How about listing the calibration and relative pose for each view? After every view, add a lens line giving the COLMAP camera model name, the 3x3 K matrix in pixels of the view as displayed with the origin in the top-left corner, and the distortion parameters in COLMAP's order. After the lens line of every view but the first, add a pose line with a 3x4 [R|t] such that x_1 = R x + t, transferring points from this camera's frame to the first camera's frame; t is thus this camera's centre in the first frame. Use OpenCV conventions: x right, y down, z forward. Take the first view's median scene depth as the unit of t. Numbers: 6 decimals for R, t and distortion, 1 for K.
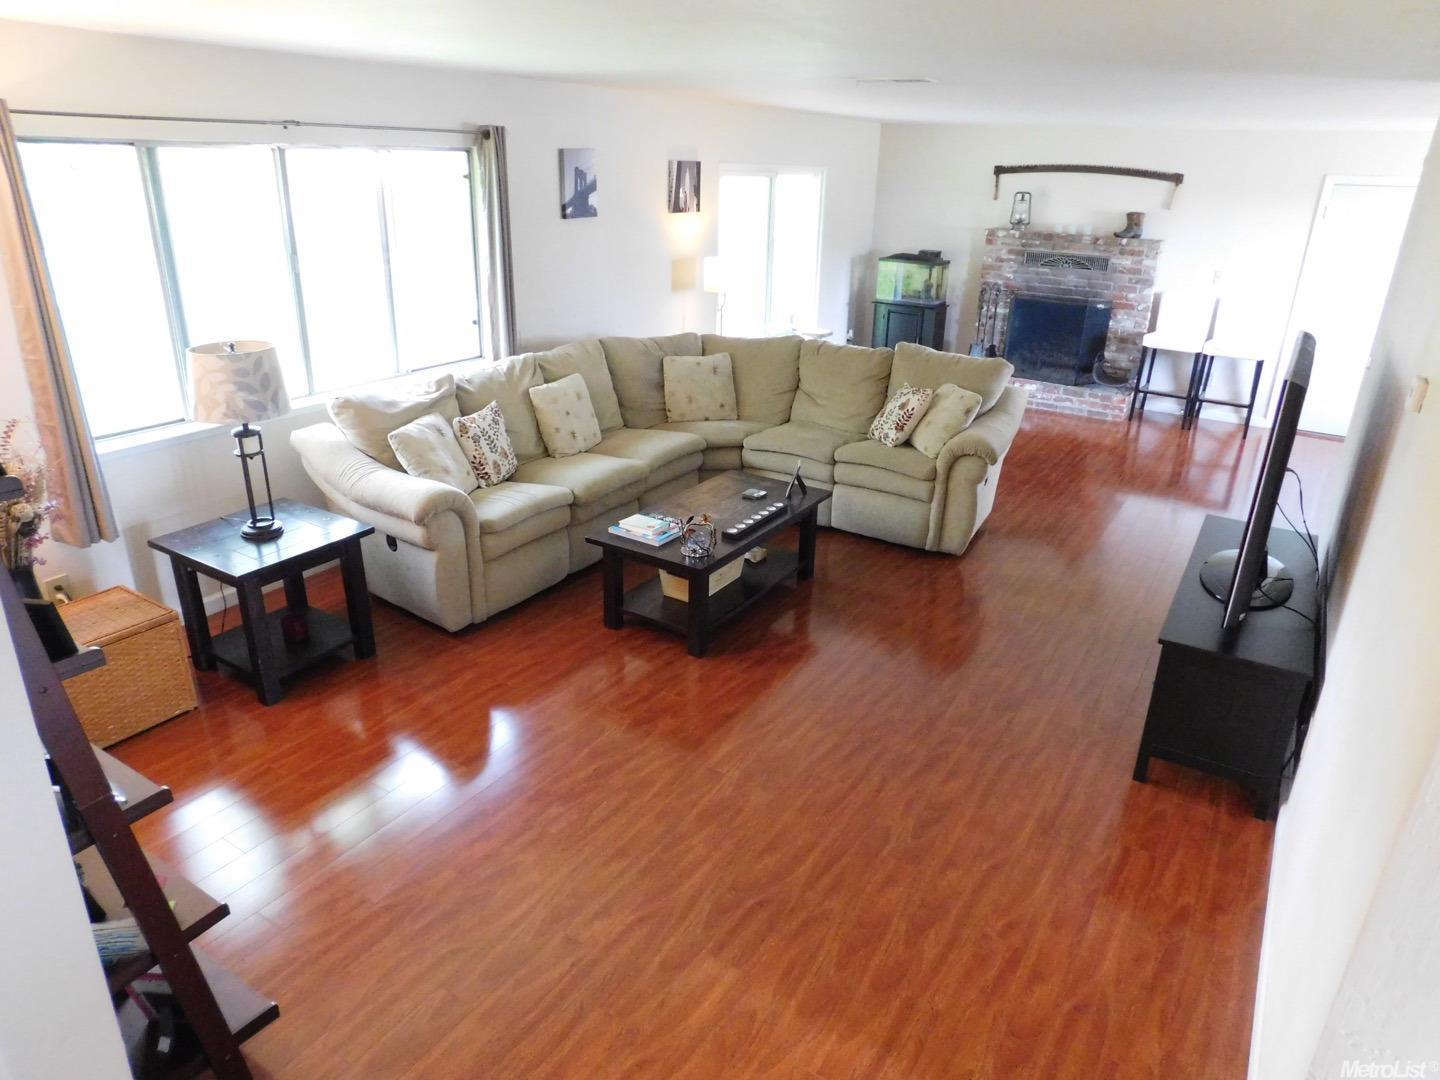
lens RADIAL K [[939.2, 0, 720.0], [0, 939.2, 540.0], [0, 0, 1]] dist [-0.101869, 0.076072]
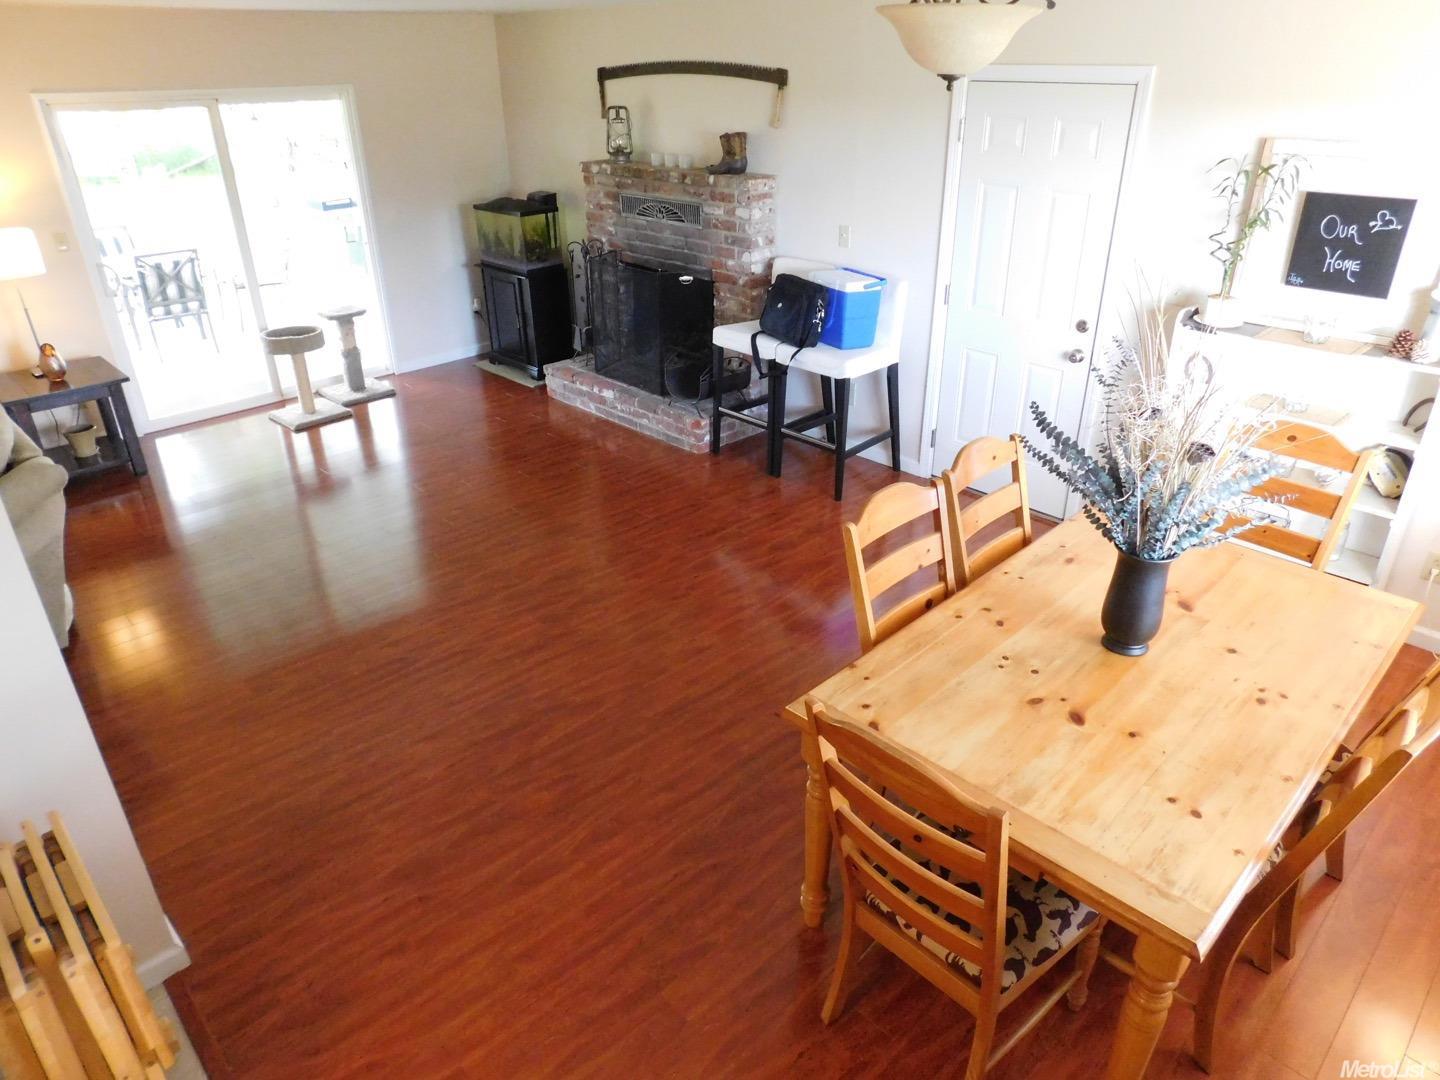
lens RADIAL K [[939.2, 0, 720.0], [0, 939.2, 540.0], [0, 0, 1]] dist [-0.101869, 0.076072]
pose [[0.973863, 0.074825, -0.214459, 0.591382], [-0.053281, 0.993092, 0.104543, -0.136572], [0.220800, -0.090384, 0.971122, 0.328992]]
